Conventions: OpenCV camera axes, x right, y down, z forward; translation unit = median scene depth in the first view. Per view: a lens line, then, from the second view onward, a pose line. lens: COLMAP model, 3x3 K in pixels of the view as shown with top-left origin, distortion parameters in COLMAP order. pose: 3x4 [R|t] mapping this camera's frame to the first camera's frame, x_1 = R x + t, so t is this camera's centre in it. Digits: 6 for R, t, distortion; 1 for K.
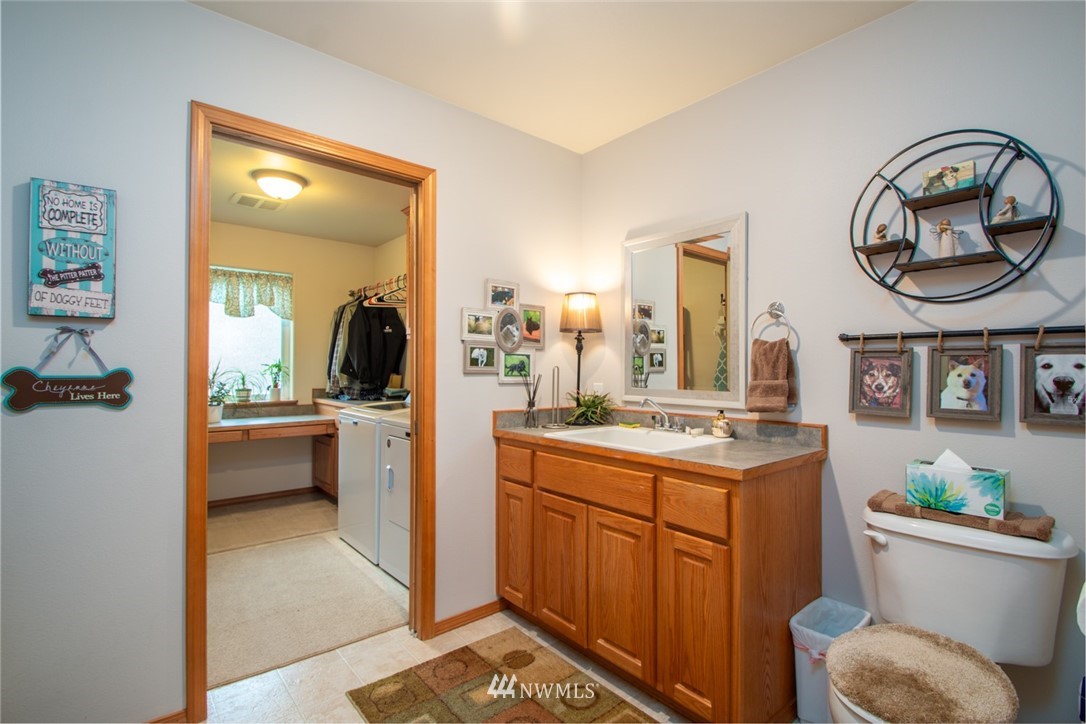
lens RADIAL K [[503.1, 0, 539.1], [0, 503.1, 366.5], [0, 0, 1]] dist [0.003508, -0.000271]
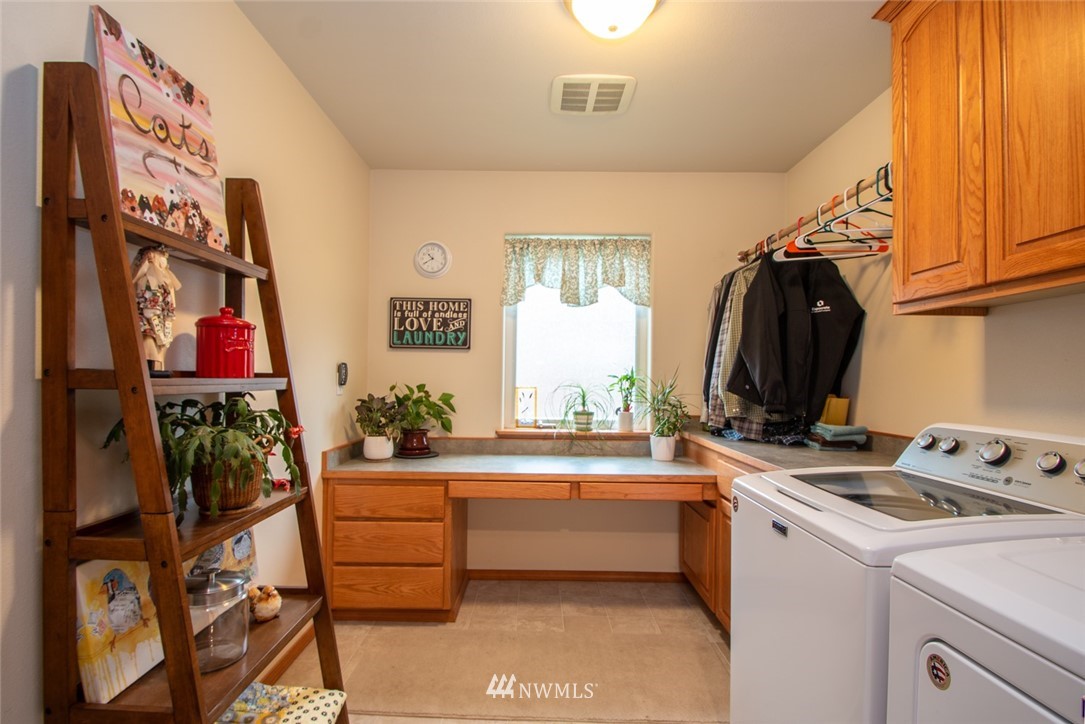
lens RADIAL K [[502.6, 0, 538.6], [0, 502.6, 366.5], [0, 0, 1]] dist [0.003508, -0.000271]
pose [[0.760860, -0.008379, -0.648862, -0.190988], [-0.009138, 0.999679, -0.023625, 0.000334], [0.648852, 0.023904, 0.760539, 0.439220]]
